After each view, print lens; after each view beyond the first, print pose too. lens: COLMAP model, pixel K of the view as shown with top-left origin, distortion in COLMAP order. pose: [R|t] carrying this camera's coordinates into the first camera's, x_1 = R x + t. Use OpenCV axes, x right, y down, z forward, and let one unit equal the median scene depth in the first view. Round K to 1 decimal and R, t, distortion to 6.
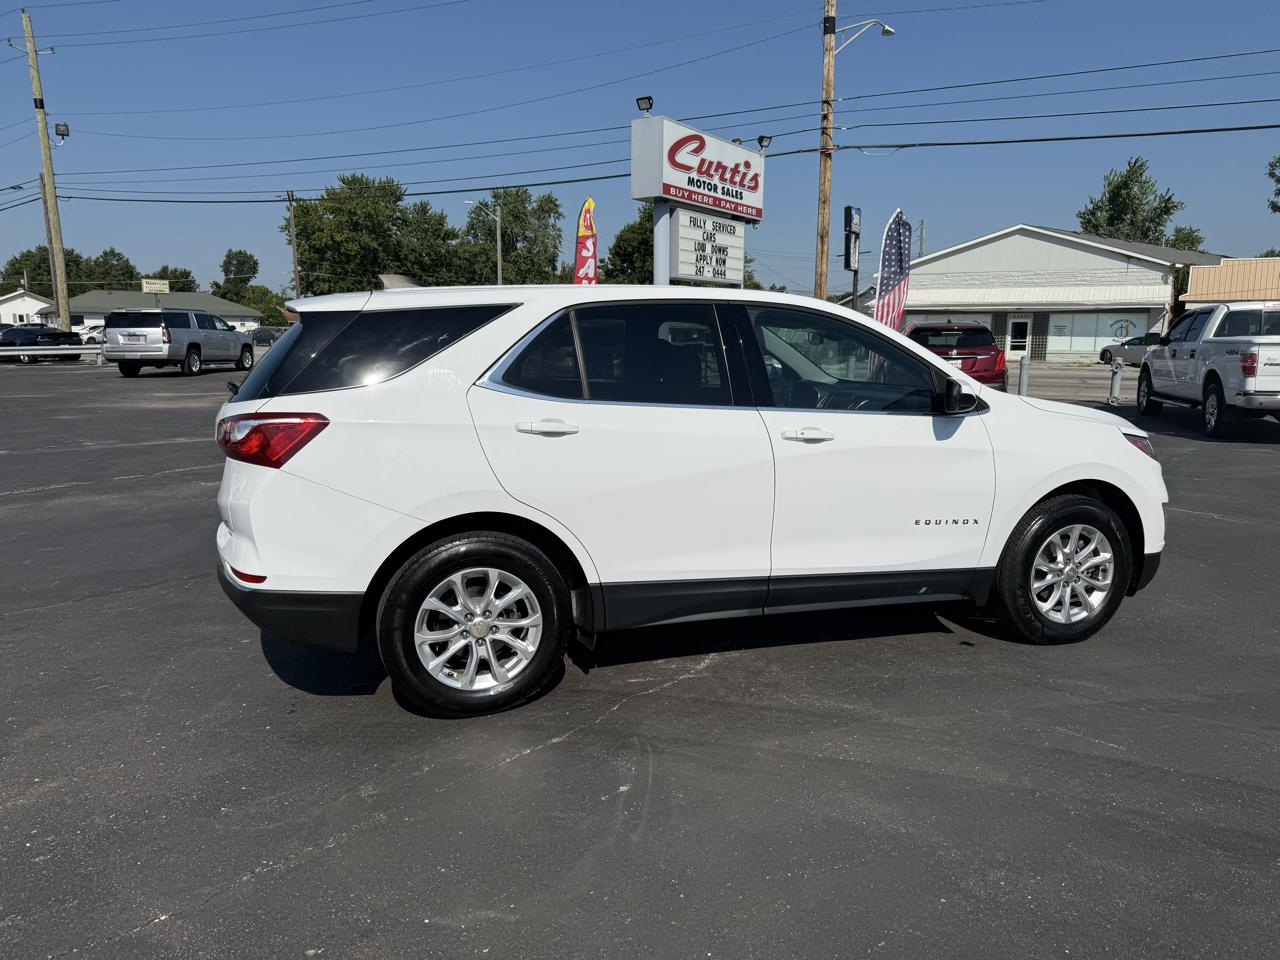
lens RADIAL K [[909.6, 0, 644.6], [0, 909.6, 483.3], [0, 0, 1]] dist [0.048129, -0.061442]
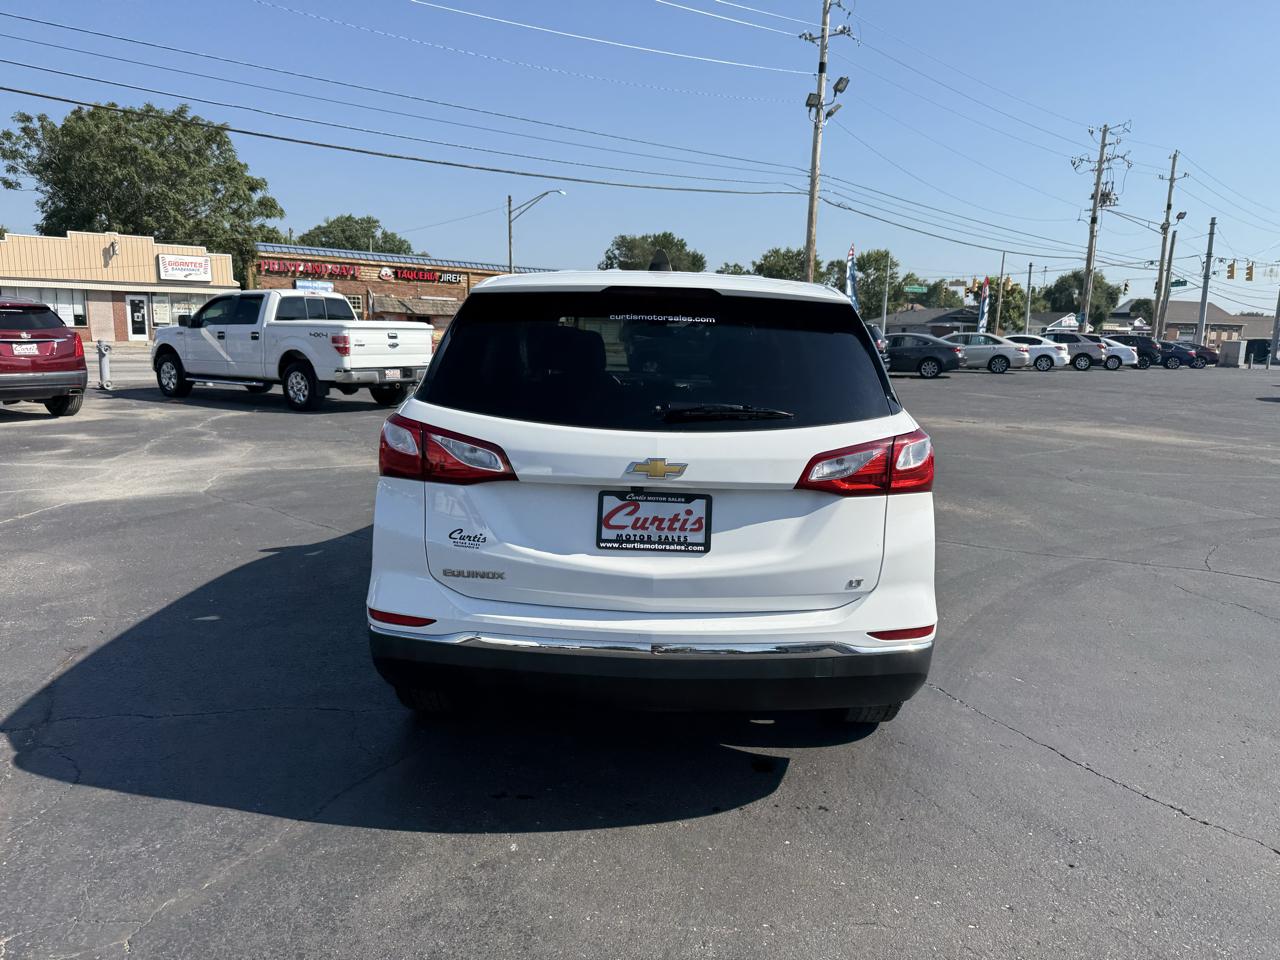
lens RADIAL K [[909.6, 0, 651.4], [0, 909.6, 484.8], [0, 0, 1]] dist [0.048129, -0.061442]
pose [[0.307018, -0.157822, 0.938527, -0.263549], [0.133789, 0.983519, 0.121622, -0.033159], [-0.942253, 0.088224, 0.323073, 0.201462]]
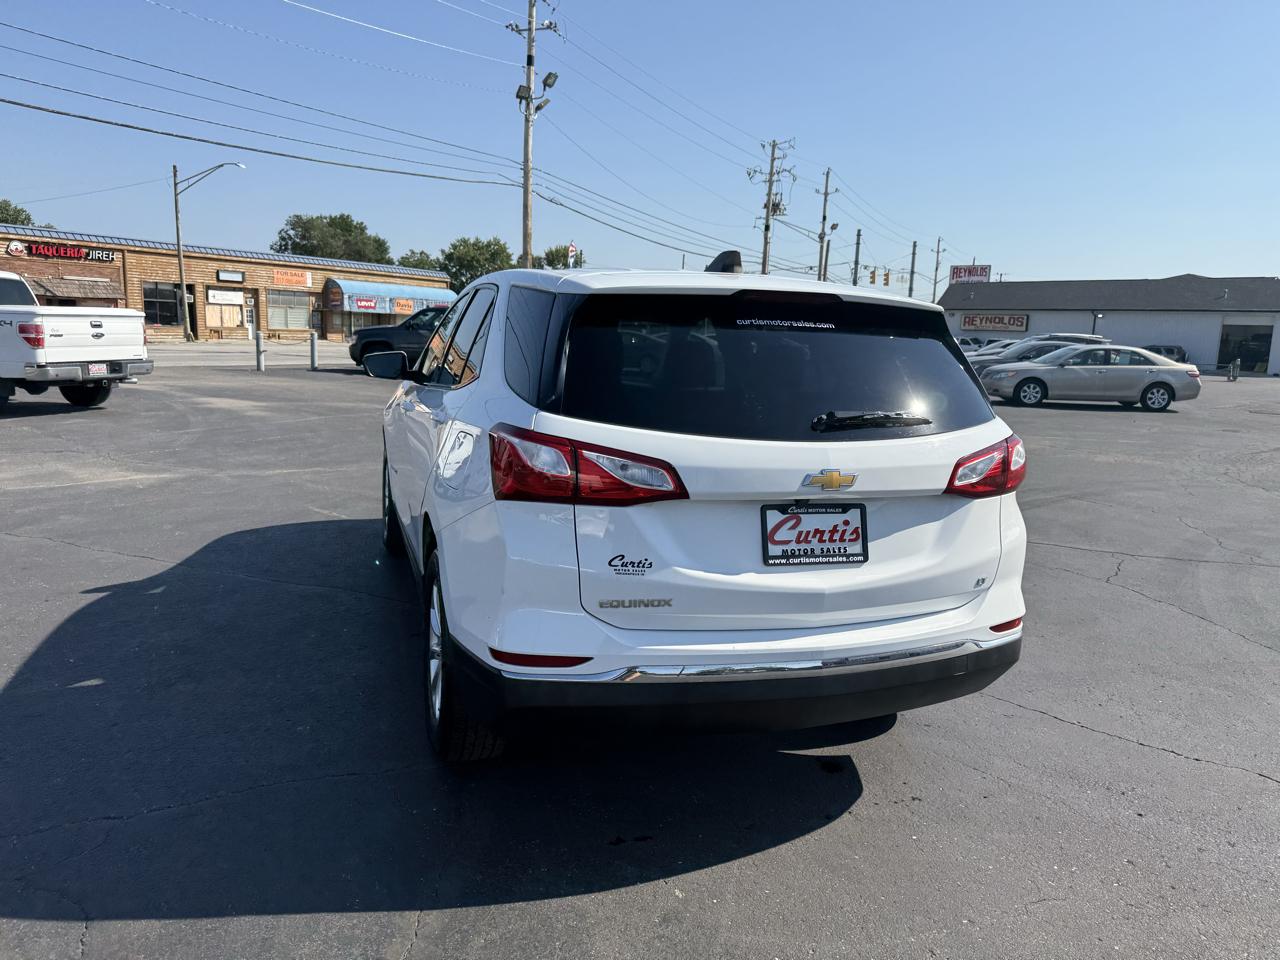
lens RADIAL K [[909.6, 0, 651.0], [0, 909.6, 484.8], [0, 0, 1]] dist [0.048129, -0.061442]
pose [[-0.025005, -0.172559, 0.984682, -0.265621], [0.127307, 0.976420, 0.174345, -0.046426], [-0.991548, 0.129717, -0.002448, 0.281284]]
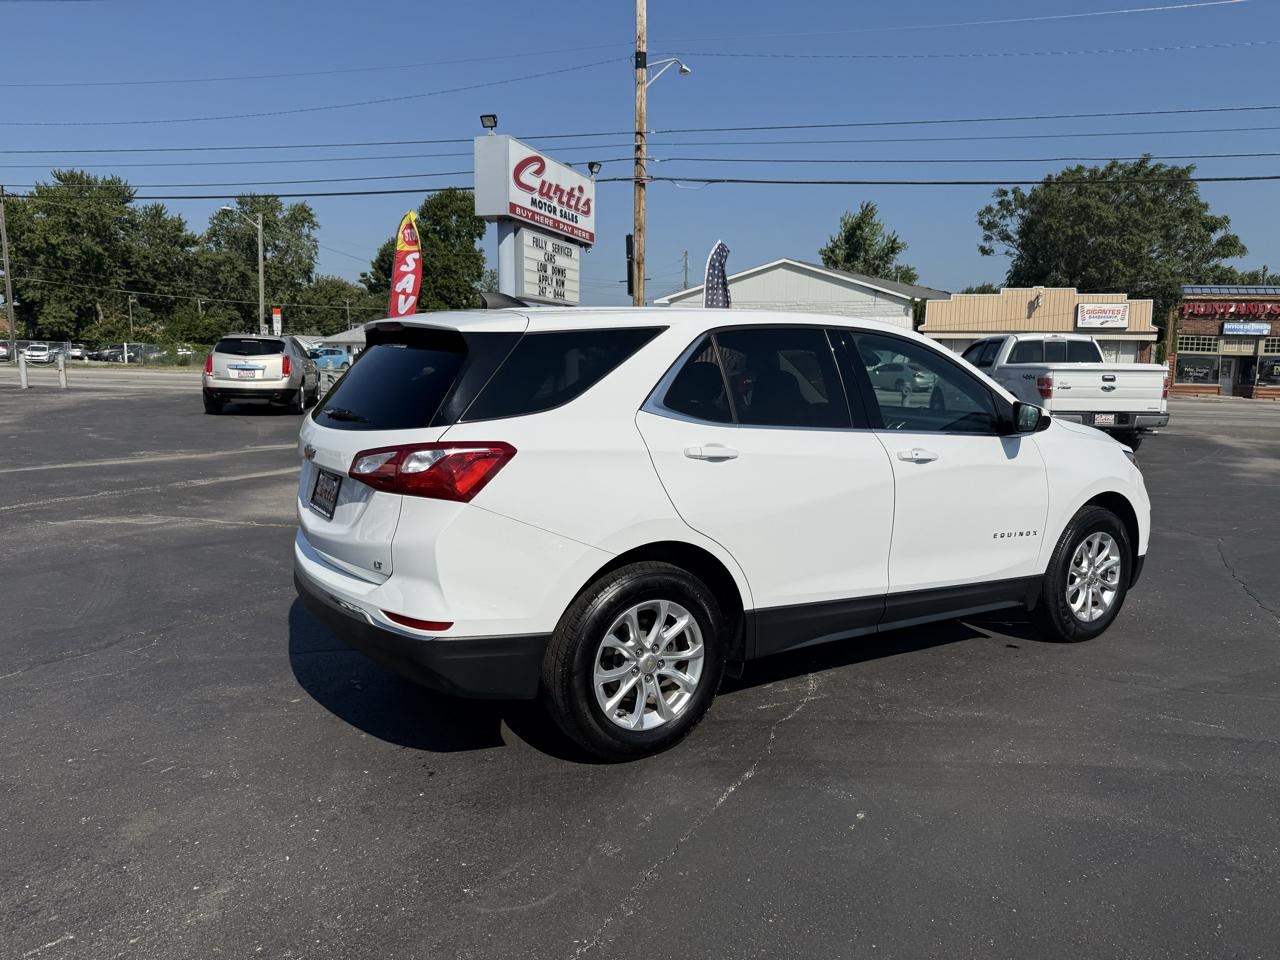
lens RADIAL K [[909.6, 0, 647.2], [0, 909.6, 476.0], [0, 0, 1]] dist [0.048129, -0.061442]
pose [[0.965414, -0.021572, 0.259829, -0.095319], [0.029321, 0.999232, -0.025985, -0.002836], [-0.259069, 0.032705, 0.965305, 0.016994]]
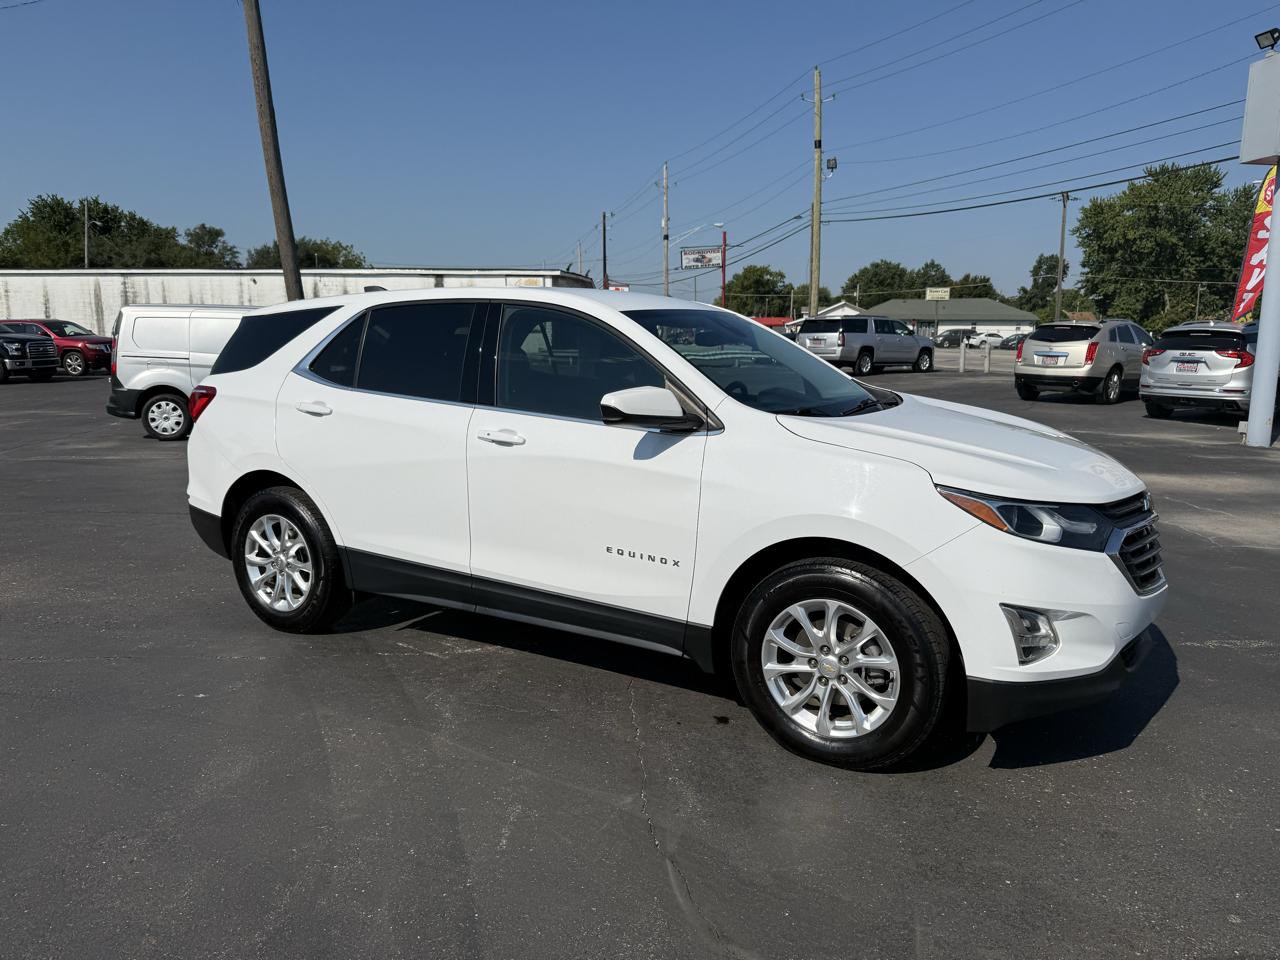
lens RADIAL K [[909.6, 0, 641.7], [0, 909.6, 478.4], [0, 0, 1]] dist [0.031190, -0.039987]
pose [[0.670697, 0.115924, -0.732617, 0.241377], [-0.122984, 0.991420, 0.044285, -0.016980], [0.731464, 0.060399, 0.679199, 0.110859]]
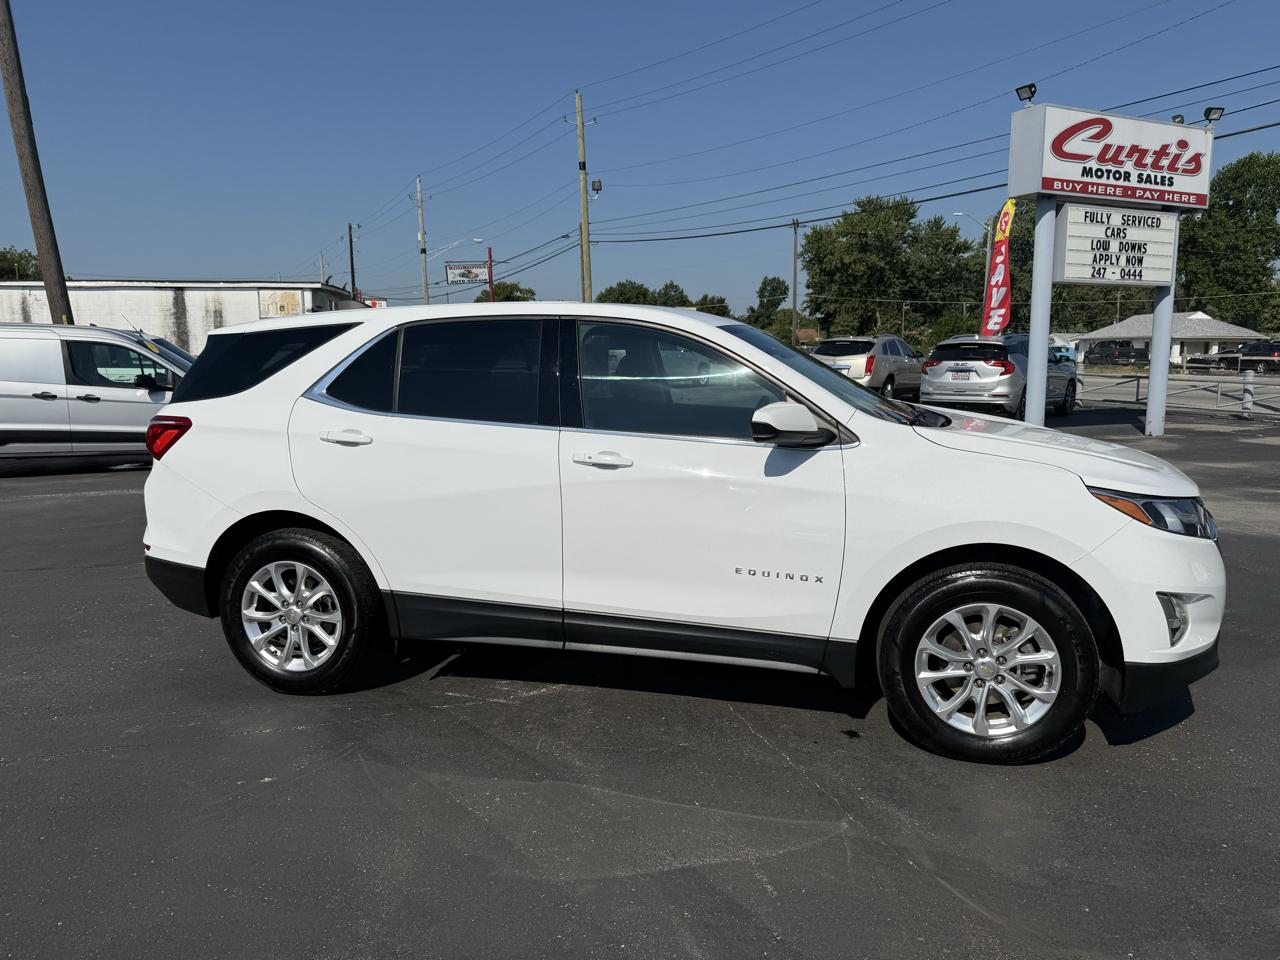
lens RADIAL K [[909.6, 0, 642.0], [0, 909.6, 467.2], [0, 0, 1]] dist [0.031190, -0.039987]
pose [[0.846836, 0.060308, -0.528424, 0.168896], [-0.078636, 0.996828, -0.012253, -0.009027], [0.526009, 0.051930, 0.848892, 0.060504]]
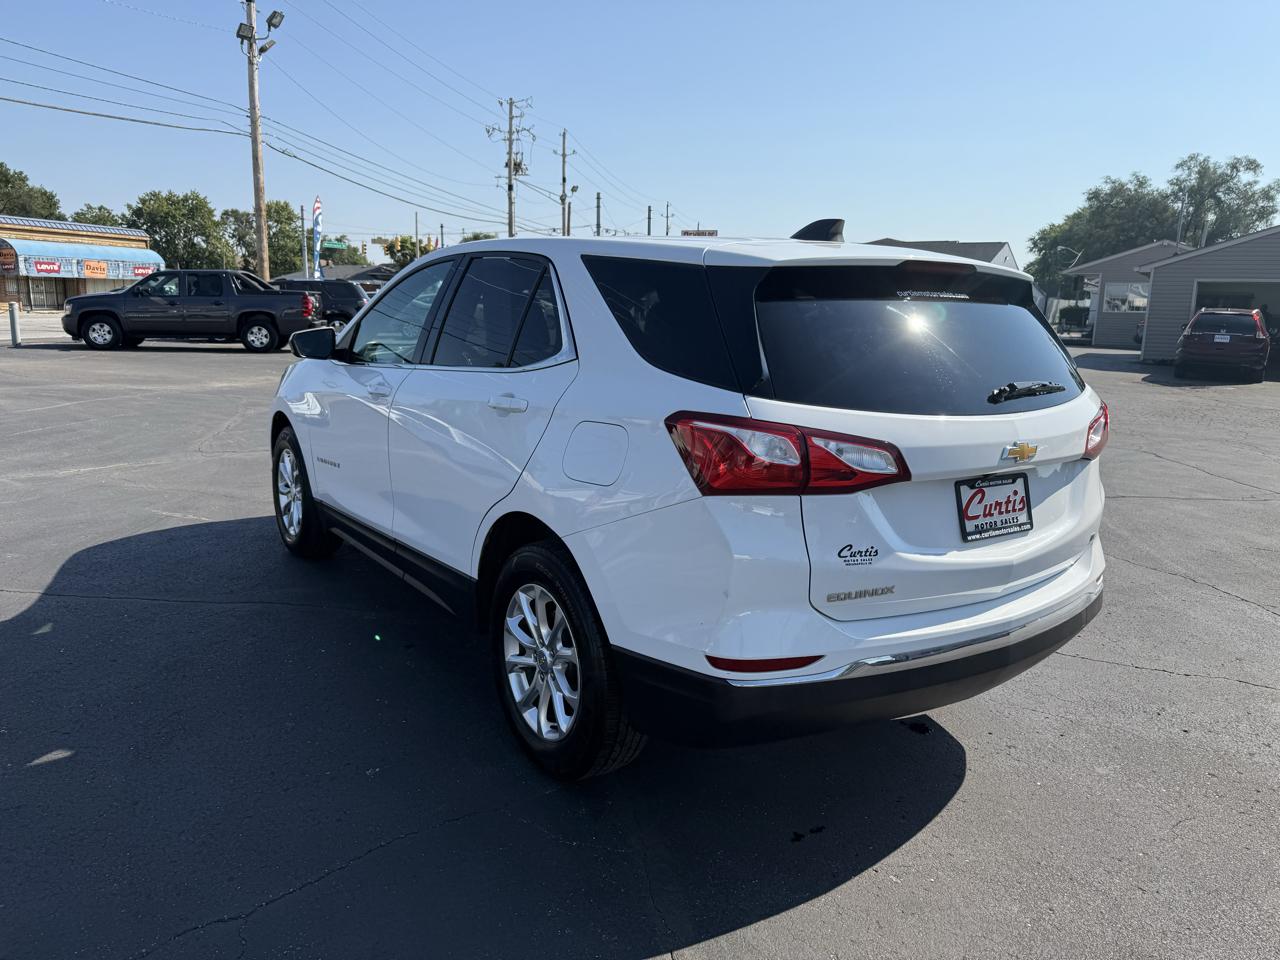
lens RADIAL K [[909.6, 0, 649.9], [0, 909.6, 477.9], [0, 0, 1]] dist [0.048129, -0.061442]
pose [[-0.307667, -0.193330, 0.931646, -0.241021], [0.130861, 0.961238, 0.242686, -0.058085], [-0.942452, 0.196583, -0.270441, 0.352168]]
